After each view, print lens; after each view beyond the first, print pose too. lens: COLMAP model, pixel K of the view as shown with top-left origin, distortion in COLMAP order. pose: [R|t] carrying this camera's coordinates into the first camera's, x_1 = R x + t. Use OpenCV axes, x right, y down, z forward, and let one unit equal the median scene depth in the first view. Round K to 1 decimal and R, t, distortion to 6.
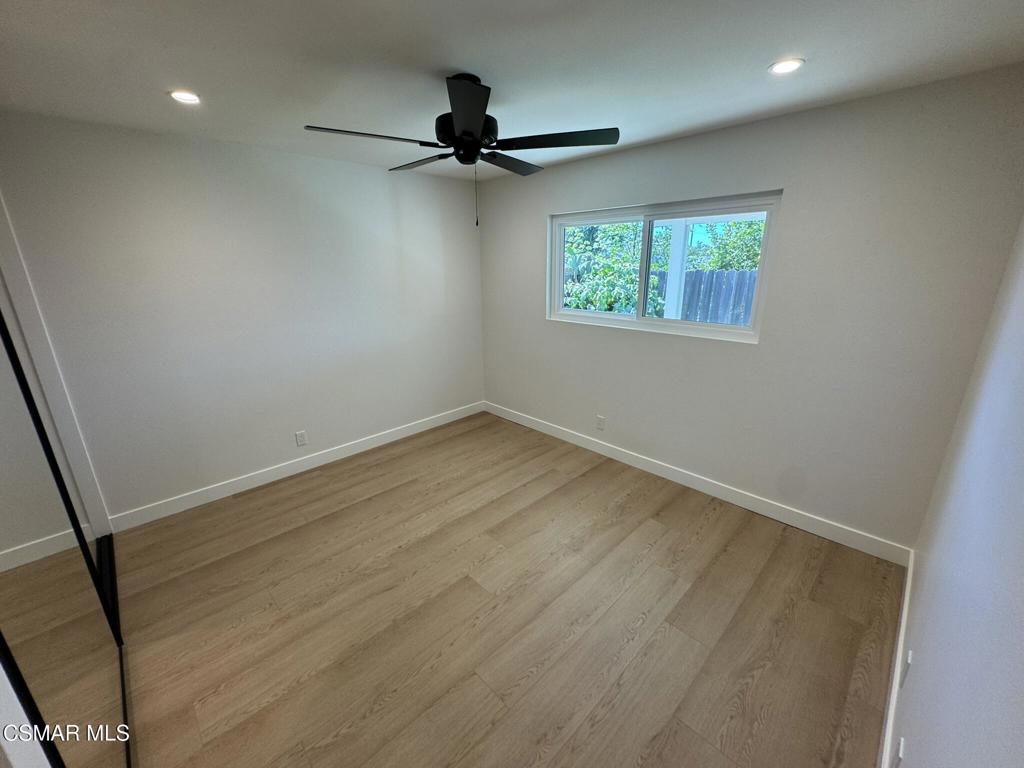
lens RADIAL K [[409.8, 0, 512.0], [0, 409.8, 384.0], [0, 0, 1]] dist [-0.002770, 0.000058]
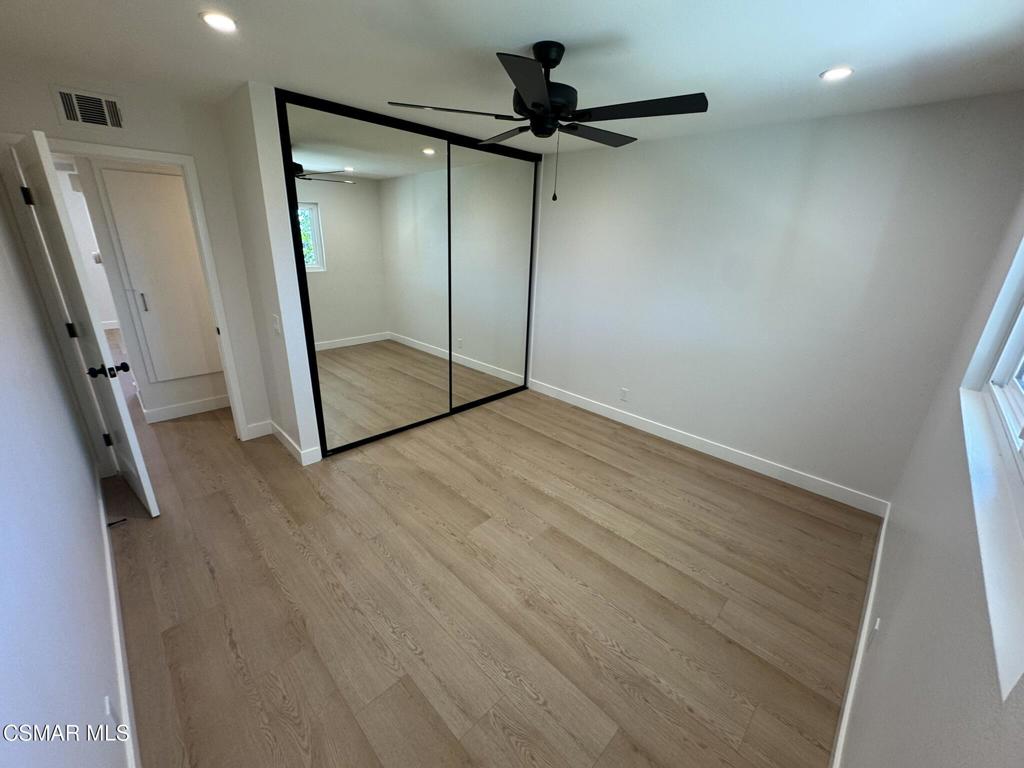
lens RADIAL K [[409.8, 0, 512.0], [0, 409.8, 384.0], [0, 0, 1]] dist [-0.002770, 0.000058]
pose [[0.015687, 0.350750, -0.936338, 0.697879], [-0.324341, 0.887601, 0.327059, -0.213499], [0.945810, 0.298562, 0.127687, 0.673673]]
